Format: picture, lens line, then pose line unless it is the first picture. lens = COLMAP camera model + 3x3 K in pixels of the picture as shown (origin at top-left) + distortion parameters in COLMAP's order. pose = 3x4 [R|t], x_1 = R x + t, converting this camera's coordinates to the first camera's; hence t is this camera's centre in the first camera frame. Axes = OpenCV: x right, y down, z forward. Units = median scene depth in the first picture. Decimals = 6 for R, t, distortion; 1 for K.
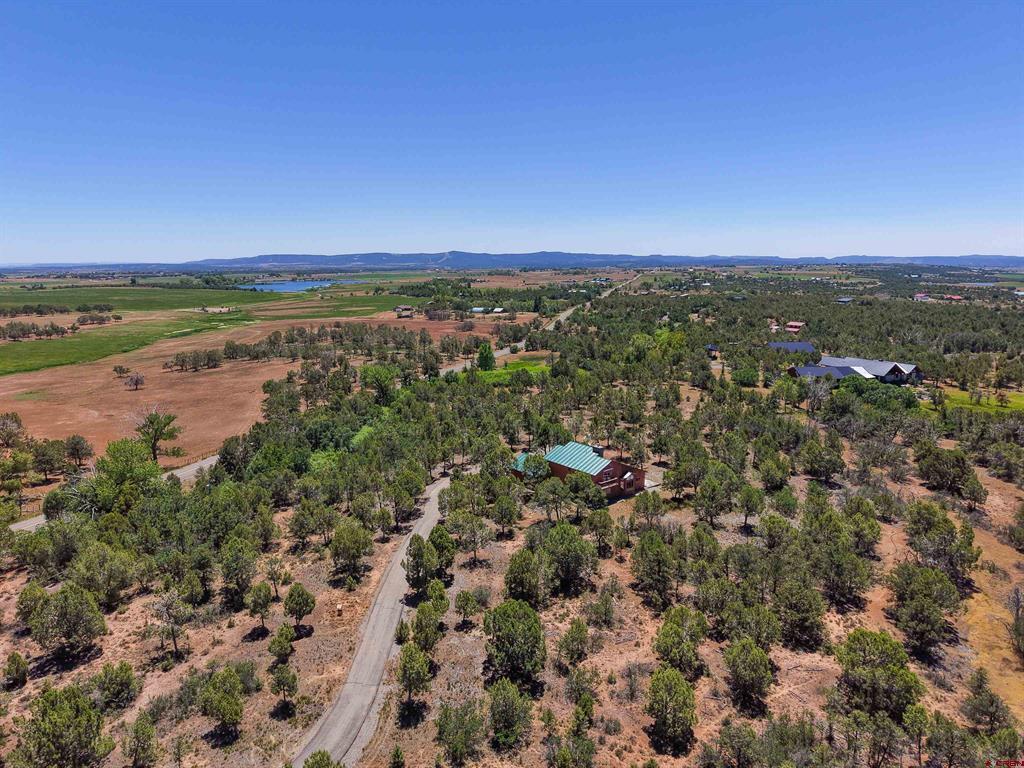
lens RADIAL K [[676.5, 0, 512.0], [0, 676.5, 384.0], [0, 0, 1]] dist [0.035455, -0.058273]
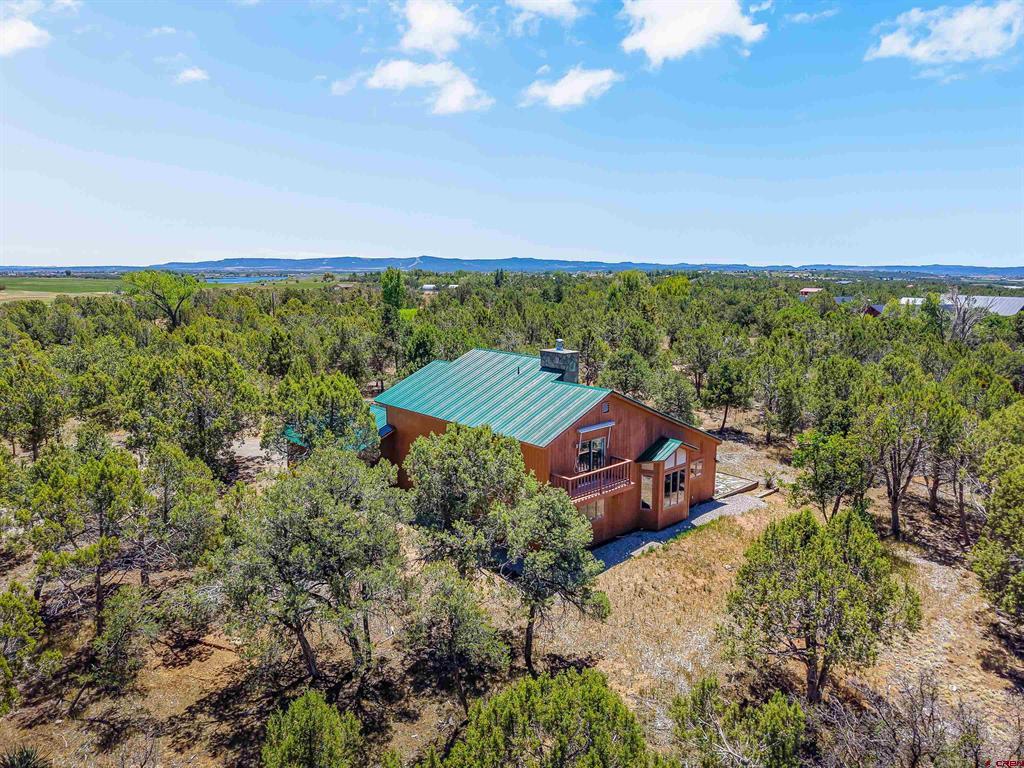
lens RADIAL K [[676.5, 0, 512.0], [0, 676.5, 384.0], [0, 0, 1]] dist [0.035455, -0.058273]
pose [[0.999047, 0.003063, 0.043534, 0.100370], [-0.002641, 0.999949, -0.009736, 0.113739], [-0.043562, 0.009612, 0.999004, 0.756178]]
